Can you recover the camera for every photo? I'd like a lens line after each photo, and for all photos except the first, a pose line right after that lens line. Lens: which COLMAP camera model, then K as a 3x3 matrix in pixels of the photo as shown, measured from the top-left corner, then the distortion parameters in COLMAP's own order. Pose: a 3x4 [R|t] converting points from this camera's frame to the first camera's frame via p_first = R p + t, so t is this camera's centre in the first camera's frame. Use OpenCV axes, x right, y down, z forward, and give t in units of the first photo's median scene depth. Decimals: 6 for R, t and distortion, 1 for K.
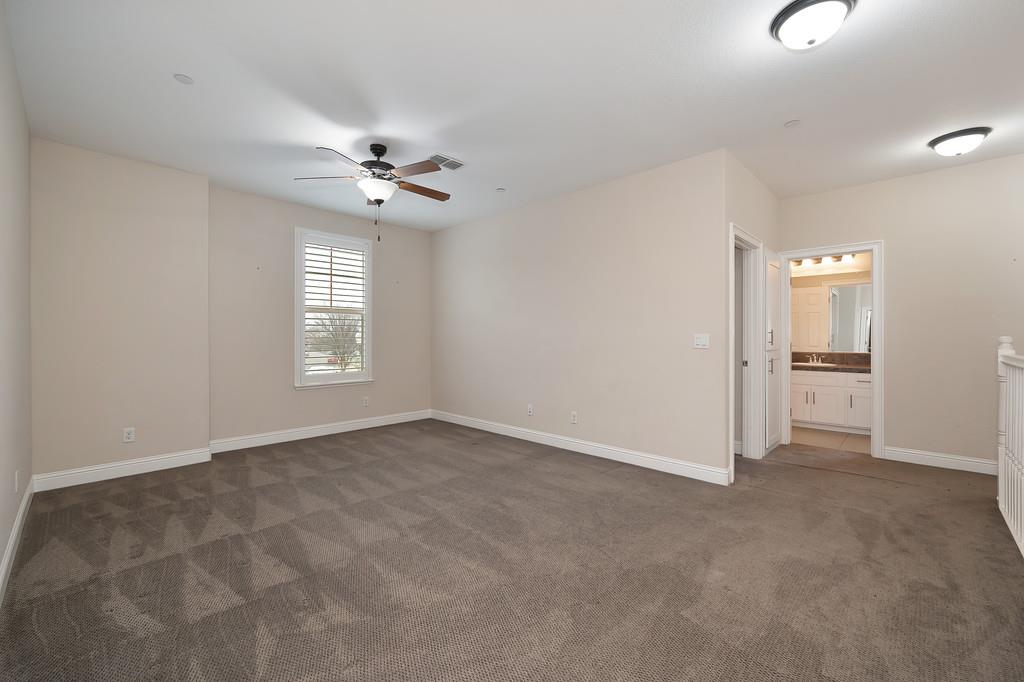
lens RADIAL K [[423.3, 0, 513.0], [0, 423.3, 336.8], [0, 0, 1]] dist [0.009267, 0.000089]
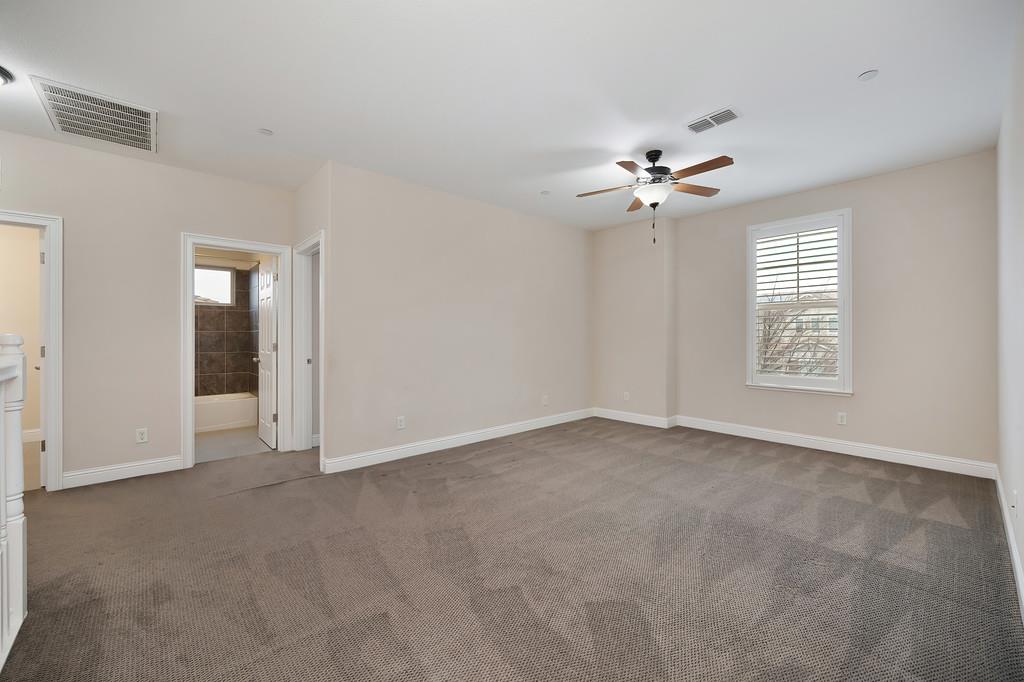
lens RADIAL K [[412.2, 0, 517.7], [0, 412.2, 335.8], [0, 0, 1]] dist [0.000452, 0.000190]
pose [[-0.076711, 0.002315, -0.997051, 0.588999], [-0.000523, 0.999997, 0.002362, -0.000571], [0.997053, 0.000703, -0.076710, 0.612753]]
